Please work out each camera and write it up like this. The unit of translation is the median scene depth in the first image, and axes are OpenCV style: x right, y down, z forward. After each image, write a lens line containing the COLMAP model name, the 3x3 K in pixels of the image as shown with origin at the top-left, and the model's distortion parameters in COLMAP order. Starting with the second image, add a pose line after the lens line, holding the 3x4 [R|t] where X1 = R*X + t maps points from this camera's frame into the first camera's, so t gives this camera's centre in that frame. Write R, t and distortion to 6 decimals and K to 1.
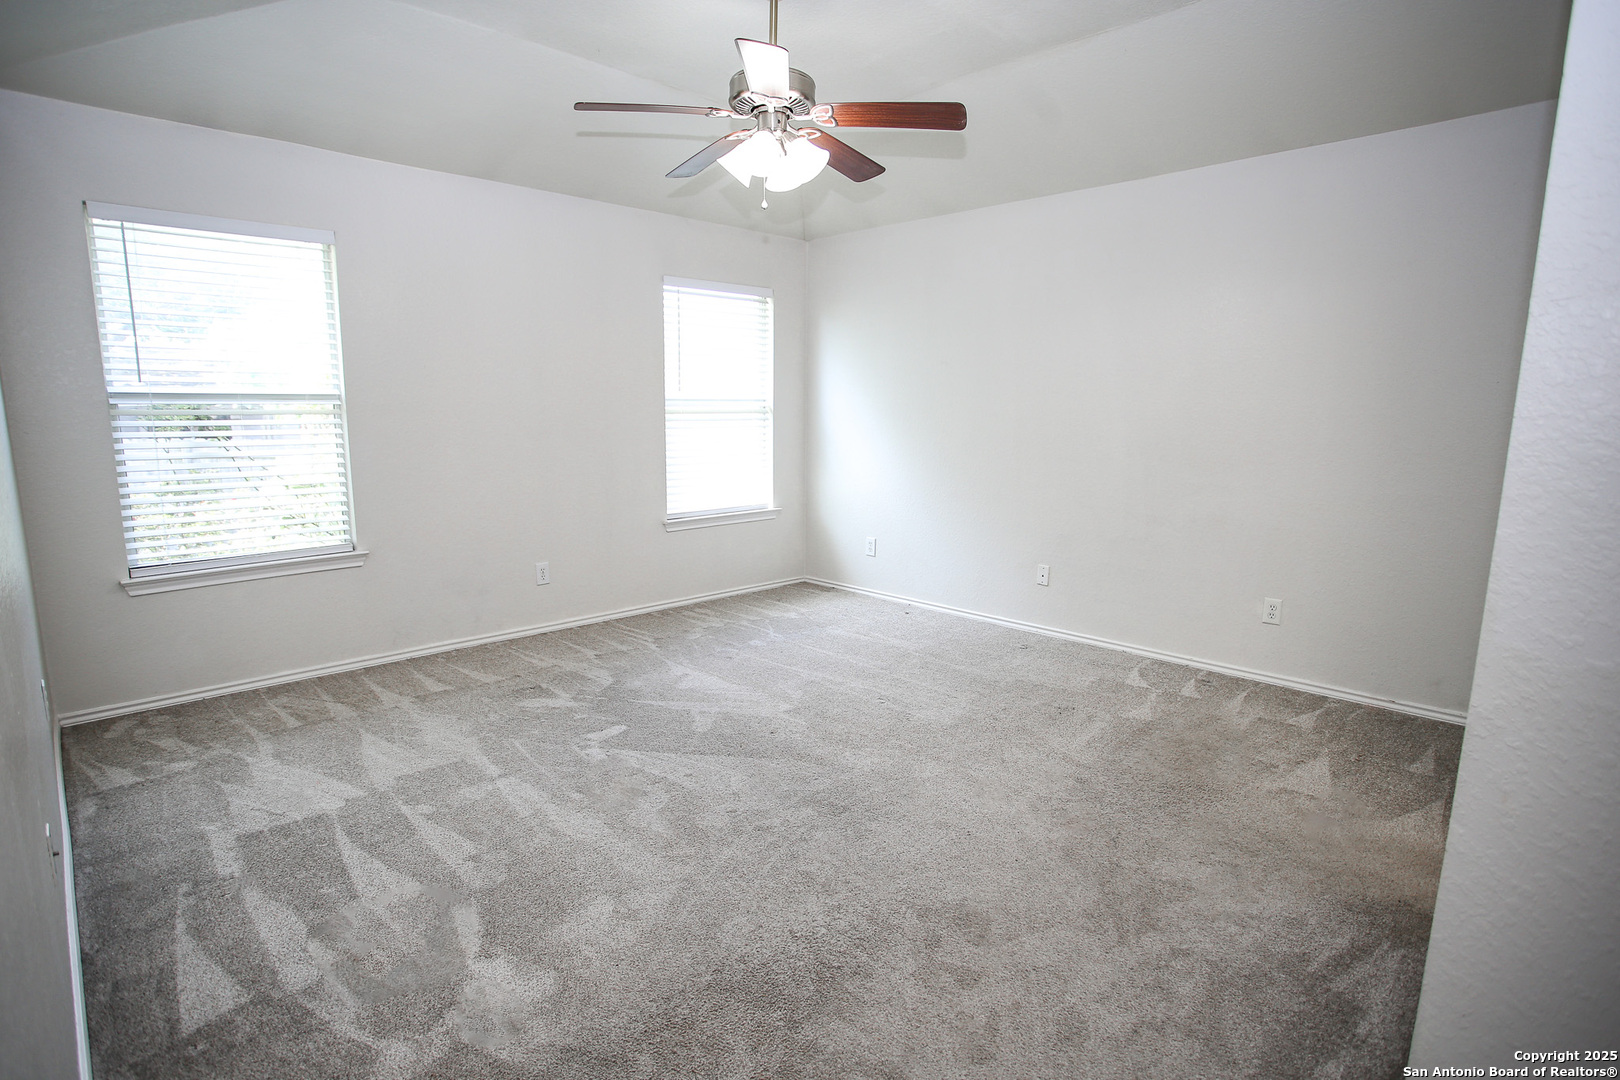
lens RADIAL K [[829.3, 0, 793.9], [0, 829.3, 542.5], [0, 0, 1]] dist [-0.073493, 0.036753]
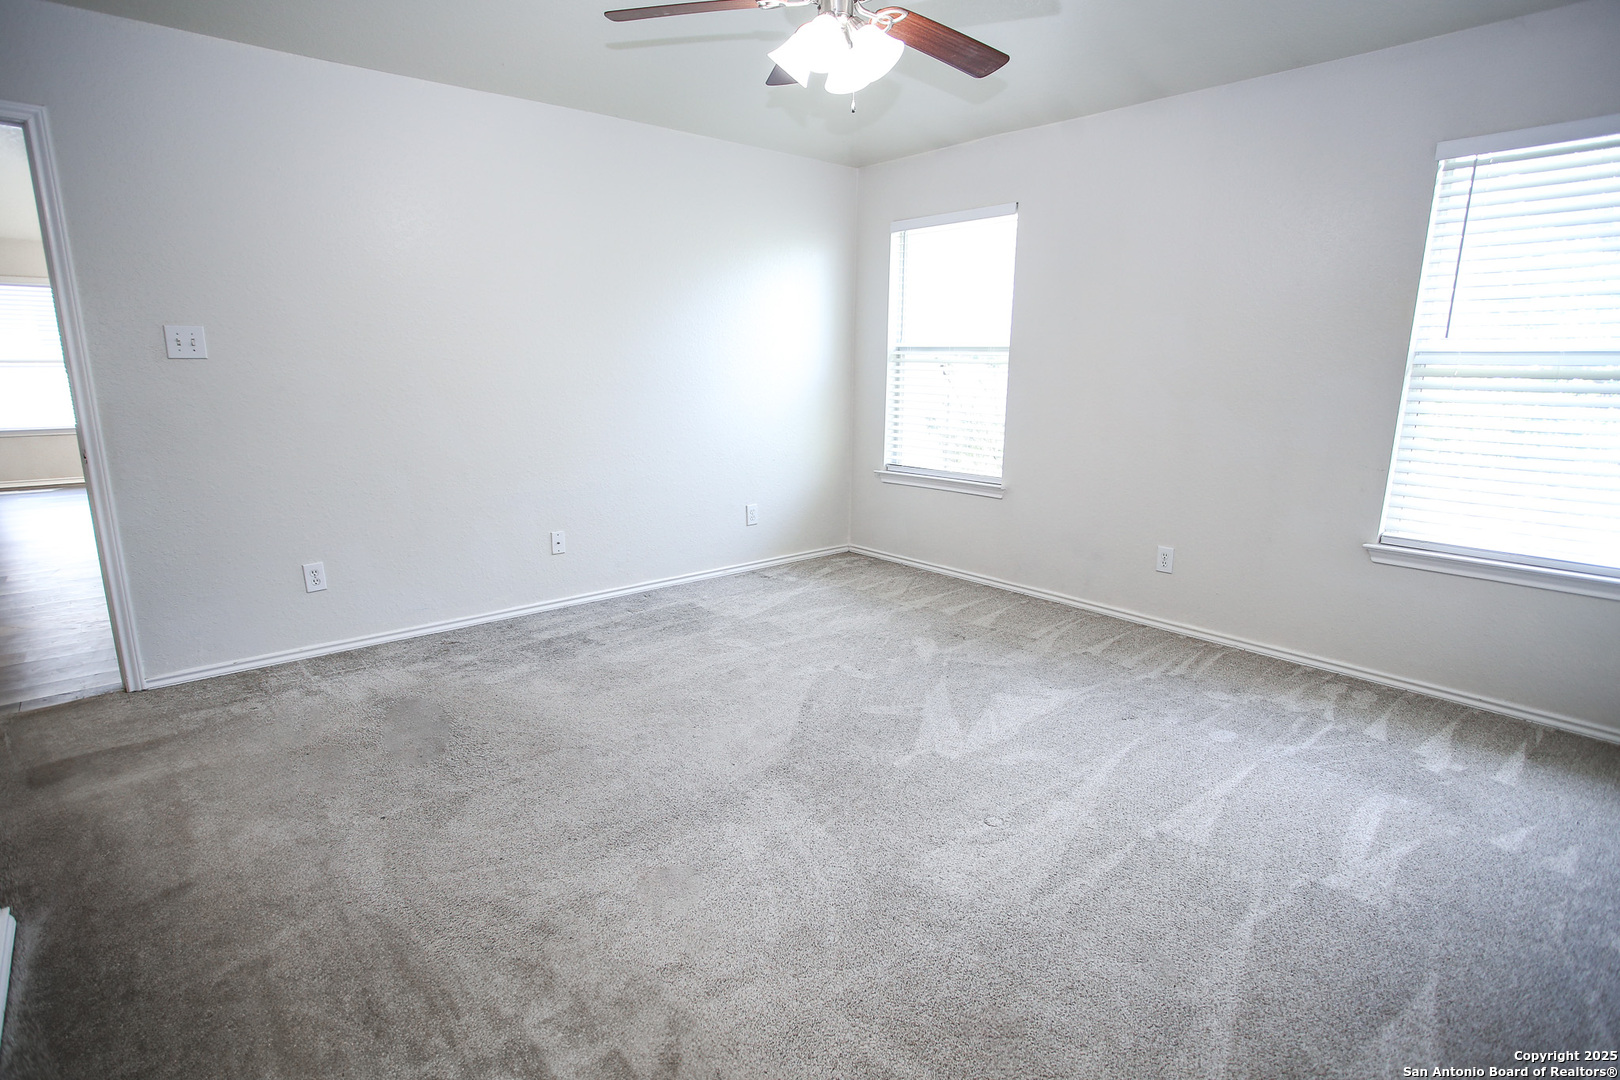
lens RADIAL K [[829.3, 0, 793.9], [0, 829.3, 542.5], [0, 0, 1]] dist [-0.073493, 0.036753]
pose [[-0.054336, 0.214430, -0.975227, 0.622994], [-0.165362, 0.961251, 0.220570, -0.118945], [0.984735, 0.173250, -0.016772, 0.742728]]
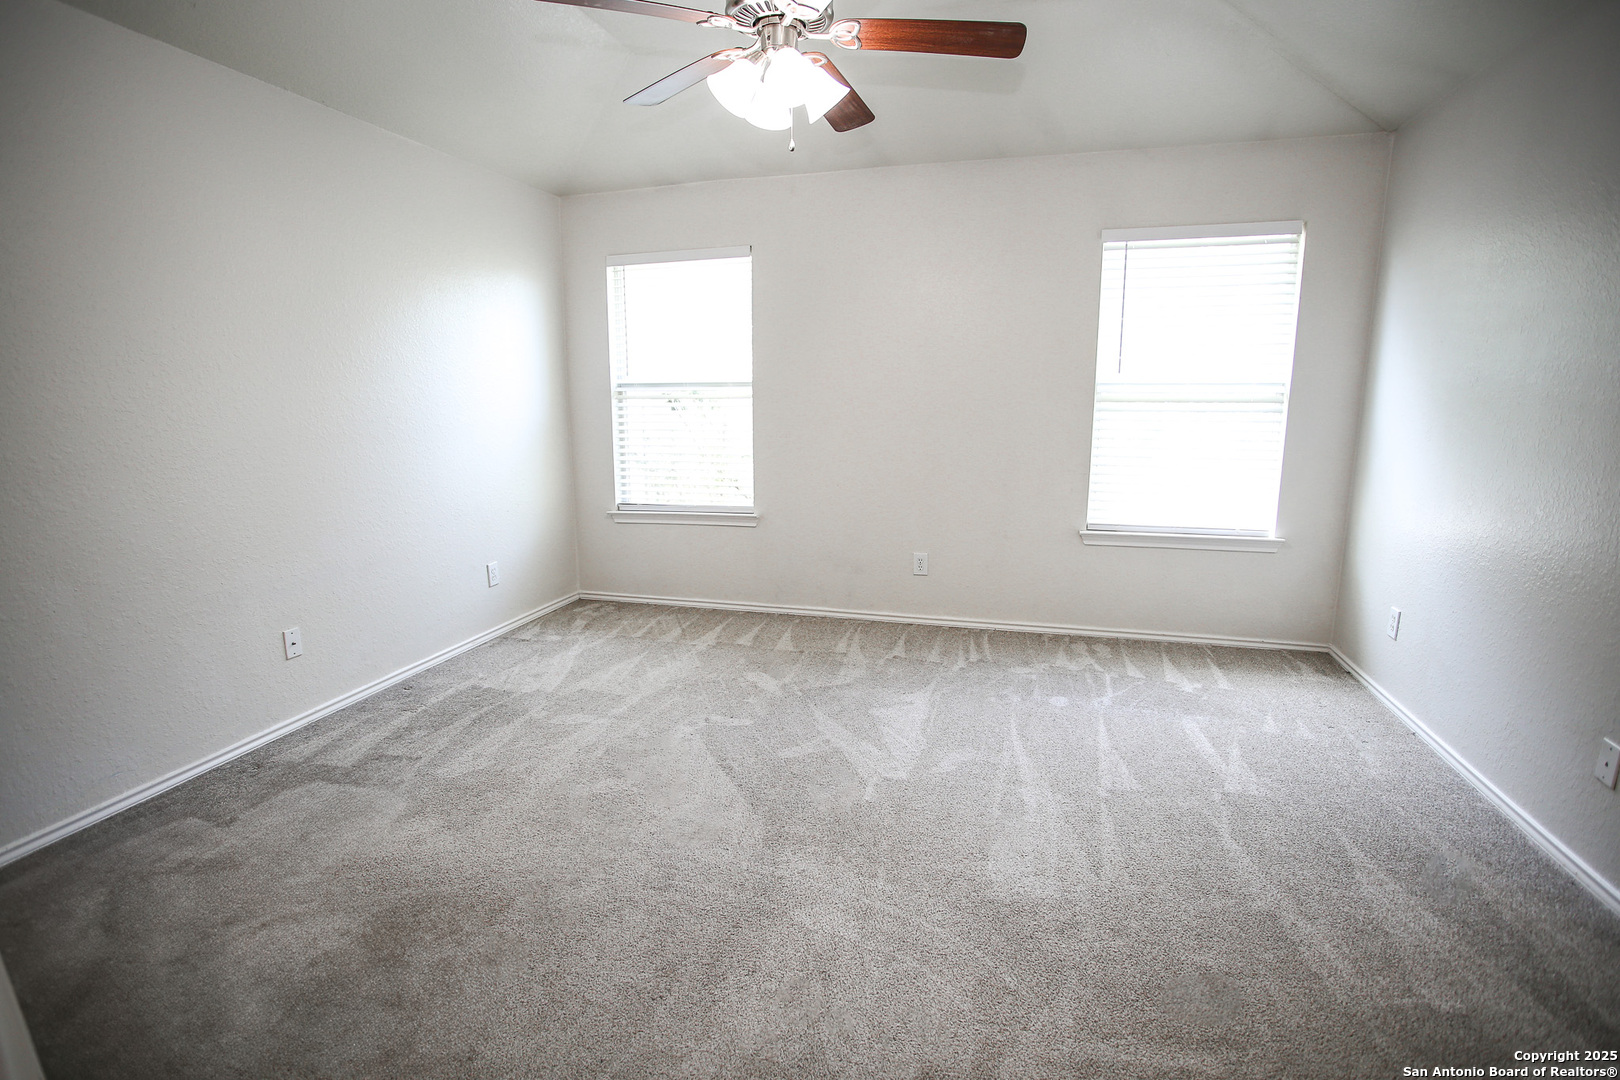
lens RADIAL K [[803.2, 0, 792.4], [0, 803.2, 542.2], [0, 0, 1]] dist [-0.077402, 0.032833]
pose [[0.495273, 0.158399, -0.854175, 0.499450], [-0.130413, 0.985651, 0.107163, -0.081680], [0.858893, 0.058321, 0.508824, 0.450354]]
